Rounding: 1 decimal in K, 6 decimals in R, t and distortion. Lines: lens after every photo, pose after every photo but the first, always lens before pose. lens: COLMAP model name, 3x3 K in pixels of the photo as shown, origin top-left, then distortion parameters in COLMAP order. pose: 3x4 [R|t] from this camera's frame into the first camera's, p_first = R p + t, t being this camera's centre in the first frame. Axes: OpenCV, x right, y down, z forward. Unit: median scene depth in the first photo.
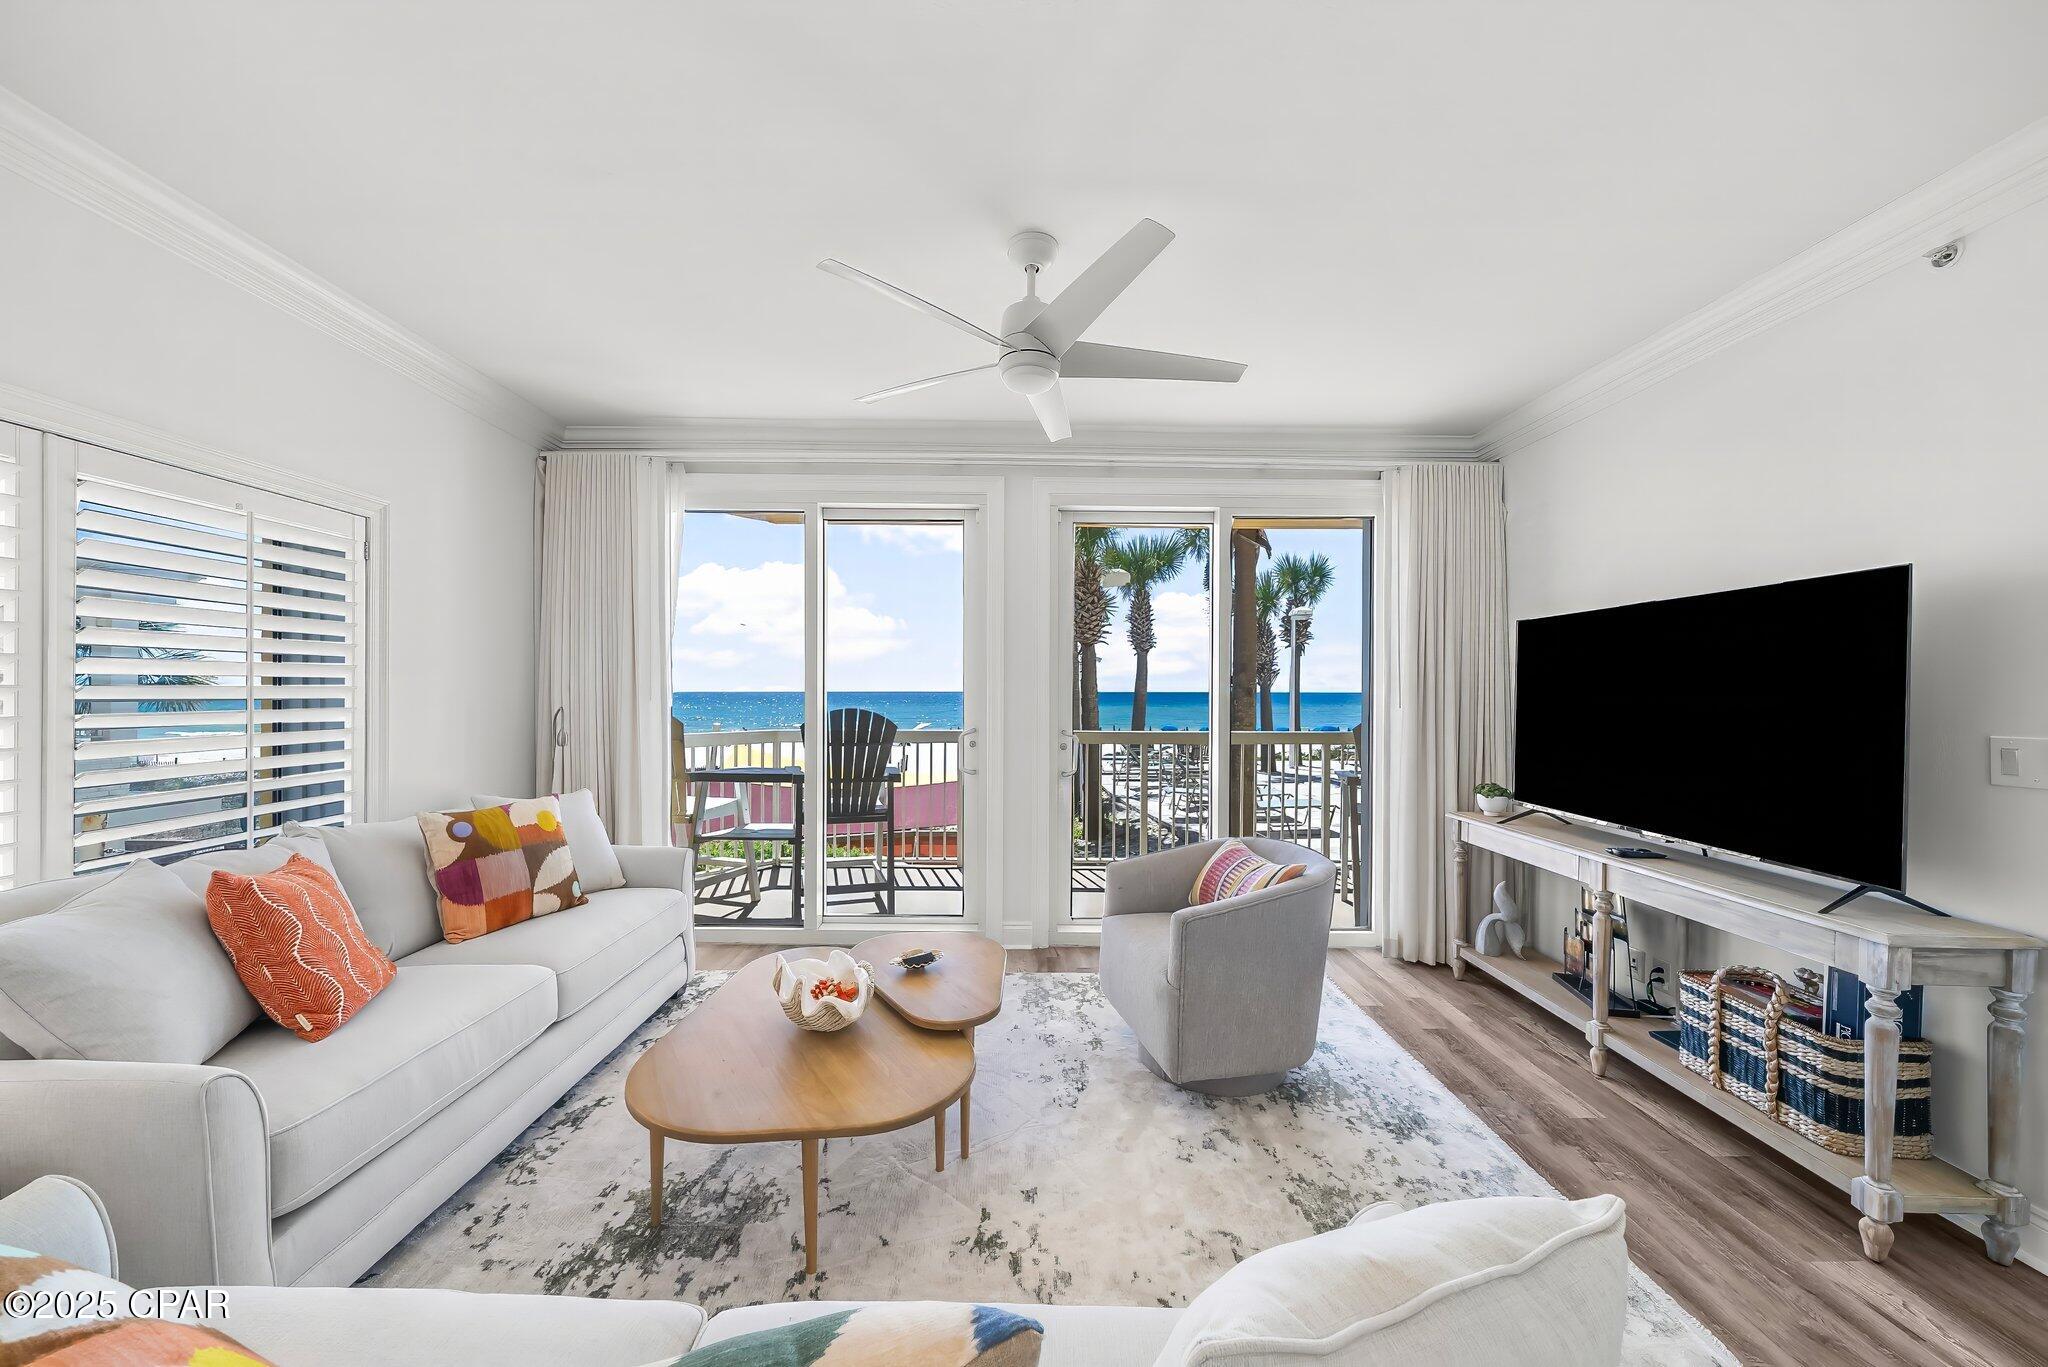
lens RADIAL K [[708.1, 0, 1018.9], [0, 708.1, 693.6], [0, 0, 1]] dist [-0.009516, -0.000268]
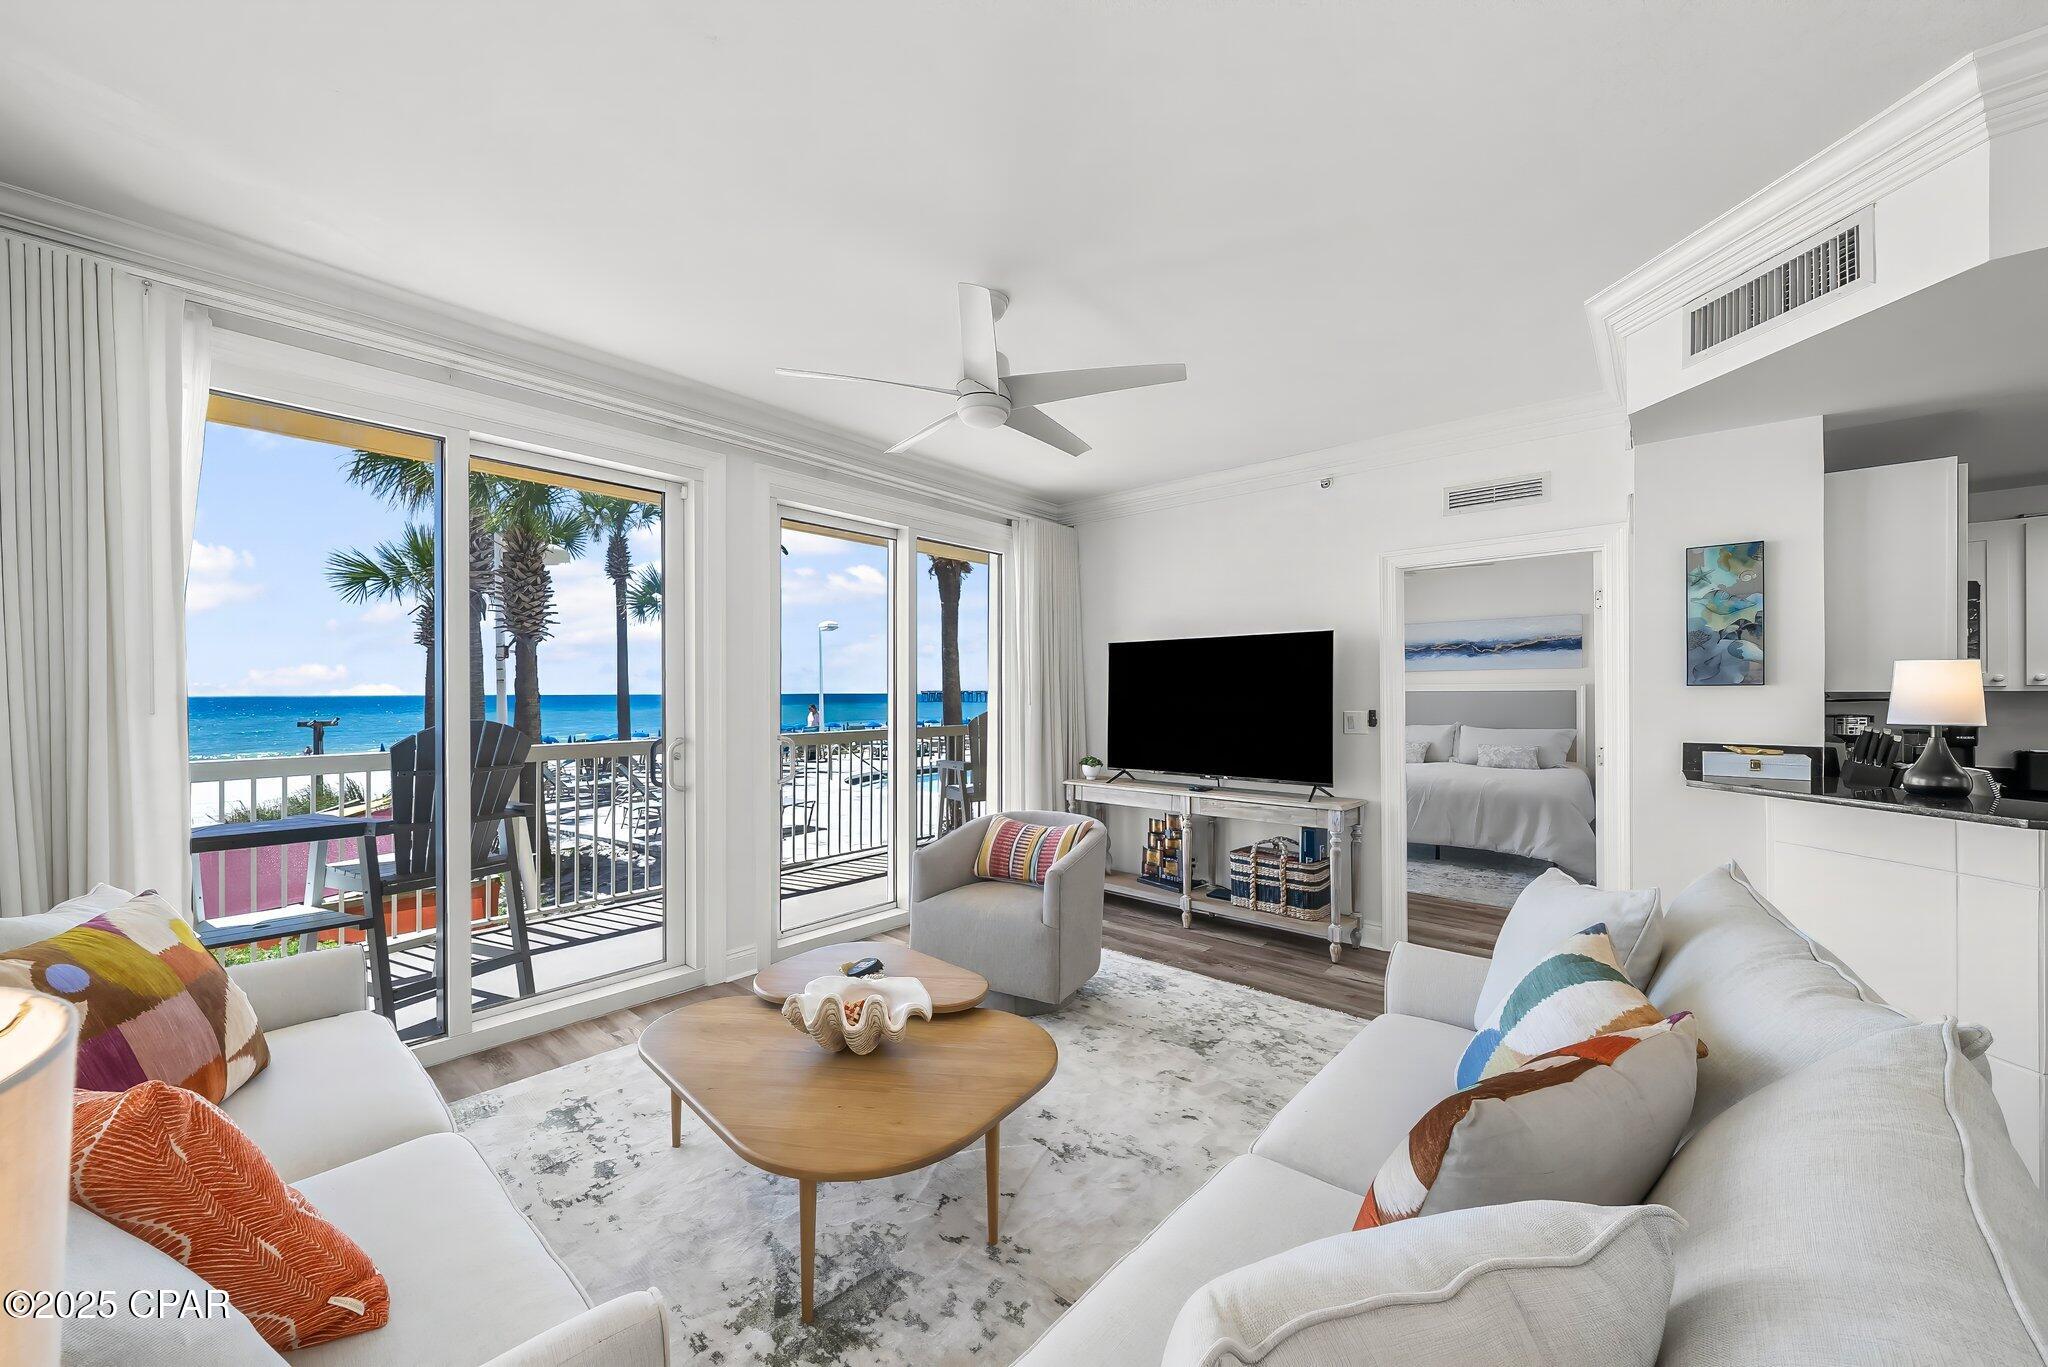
lens RADIAL K [[745.0, 0, 1017.5], [0, 745.0, 691.7], [0, 0, 1]] dist [-0.011571, -0.000158]
pose [[0.667001, -0.003954, 0.745046, -0.554860], [0.006905, 0.999976, -0.000875, -0.003271], [-0.745025, 0.005728, 0.667012, 0.113037]]
